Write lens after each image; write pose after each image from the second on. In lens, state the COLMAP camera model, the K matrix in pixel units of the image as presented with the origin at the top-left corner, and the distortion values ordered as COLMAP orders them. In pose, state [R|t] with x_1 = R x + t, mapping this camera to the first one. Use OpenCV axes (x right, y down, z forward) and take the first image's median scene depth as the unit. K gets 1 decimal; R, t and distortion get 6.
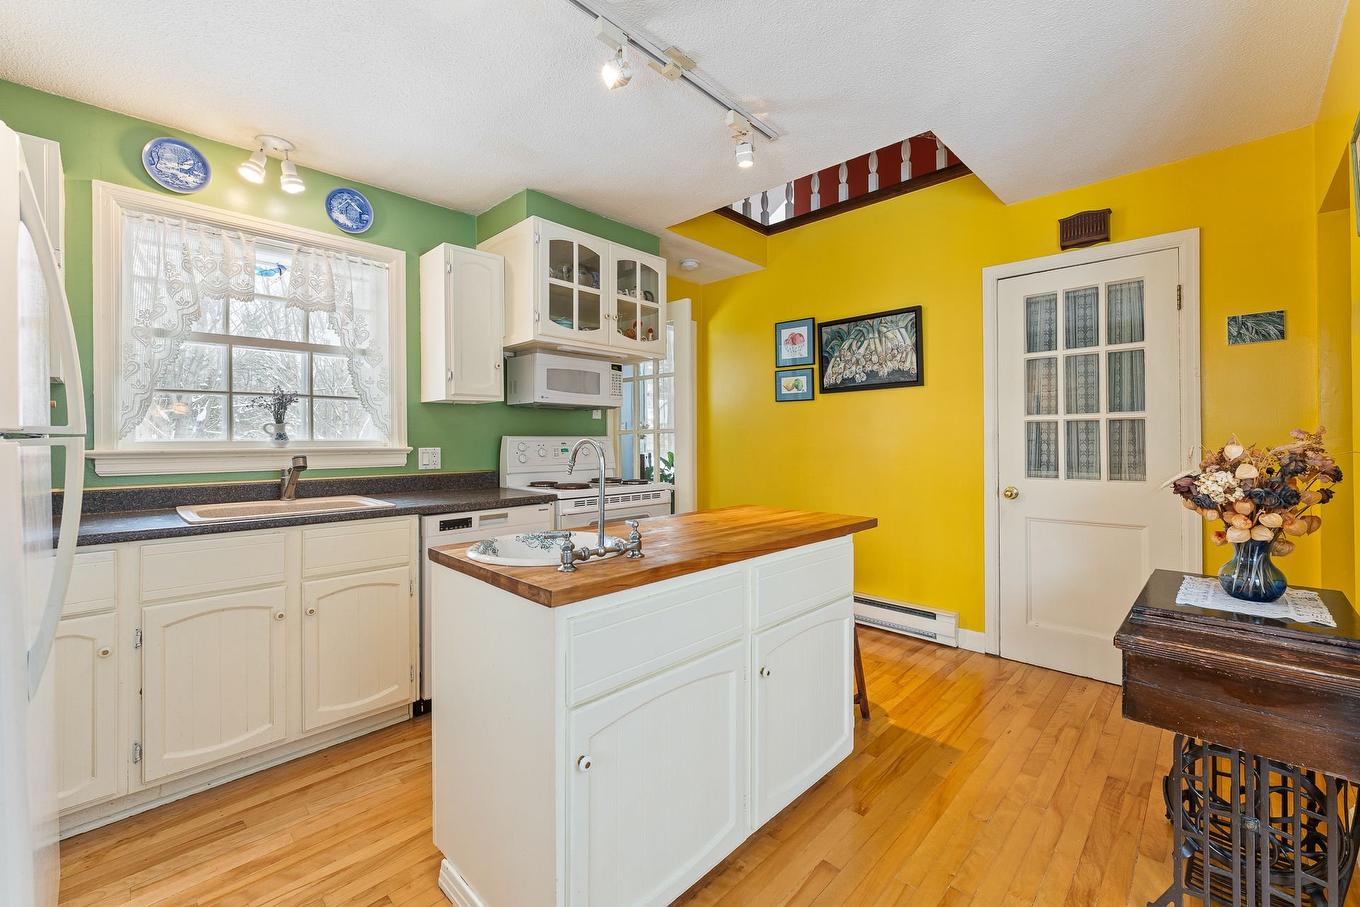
lens RADIAL K [[554.5, 0, 680.4], [0, 554.5, 443.5], [0, 0, 1]] dist [0.001359, 0.000295]
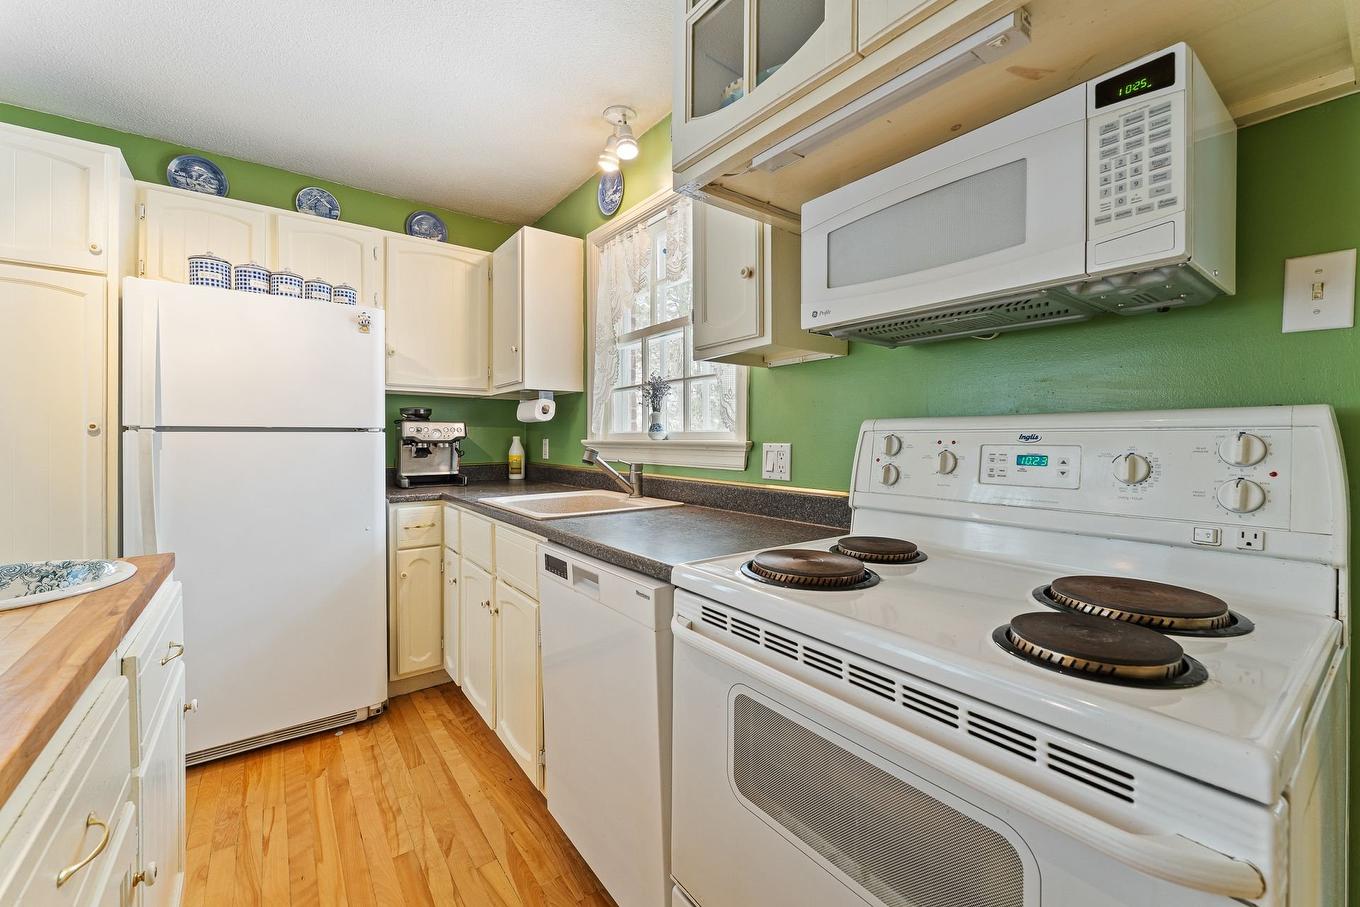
lens RADIAL K [[554.5, 0, 676.6], [0, 554.5, 434.2], [0, 0, 1]] dist [0.001359, 0.000295]
pose [[-0.168546, -0.000489, -0.985694, 0.152179], [-0.003343, 0.999994, 0.000076, -0.001435], [0.985688, 0.003308, -0.168547, 1.042831]]
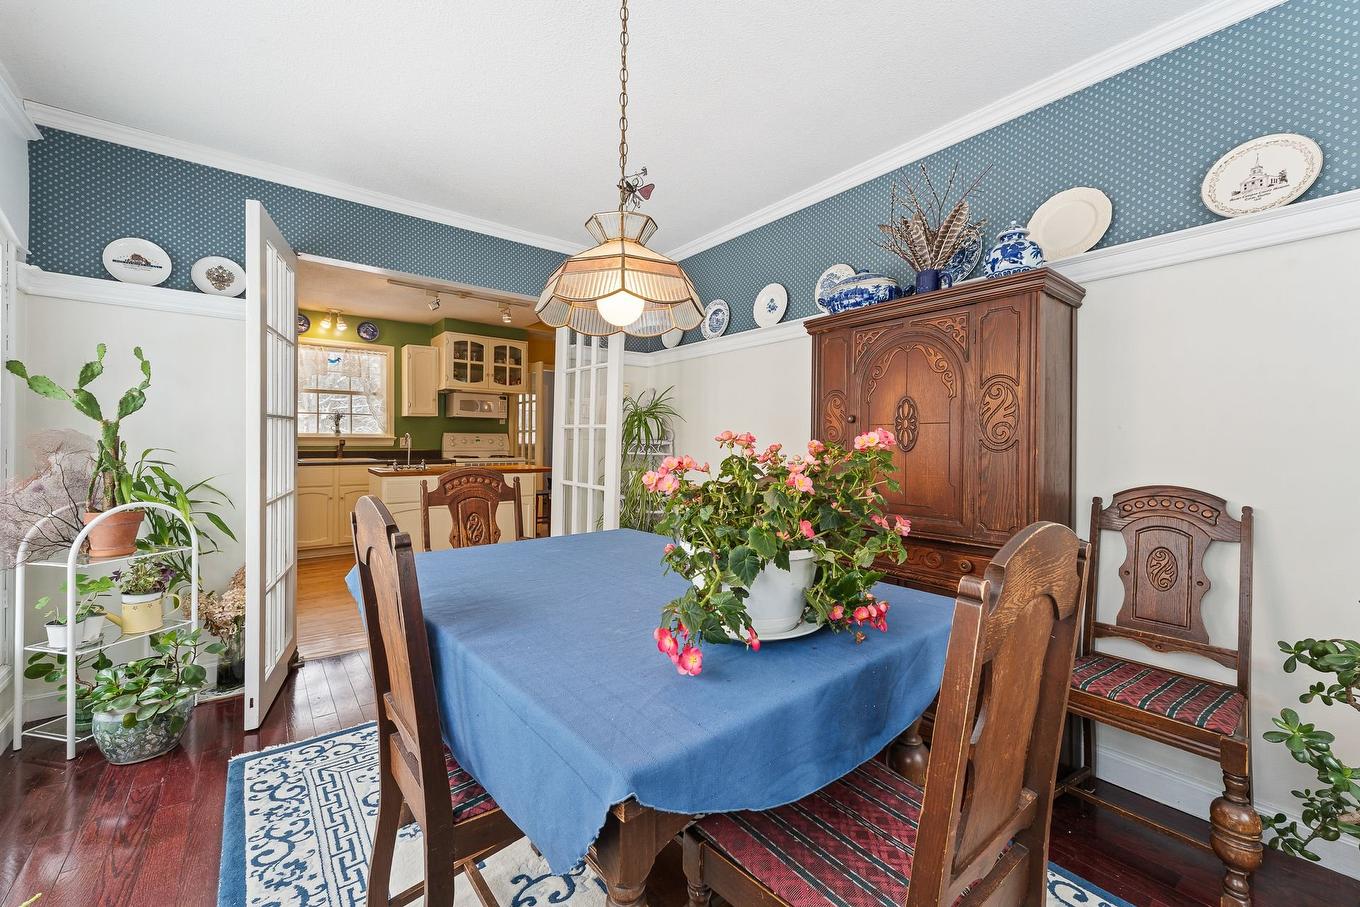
lens RADIAL K [[554.5, 0, 682.9], [0, 554.5, 445.1], [0, 0, 1]] dist [0.001359, 0.000295]
pose [[0.990386, 0.011804, -0.137829, 0.919136], [-0.011842, 0.999930, 0.000545, 0.022496], [0.137826, 0.001093, 0.990456, -0.982060]]
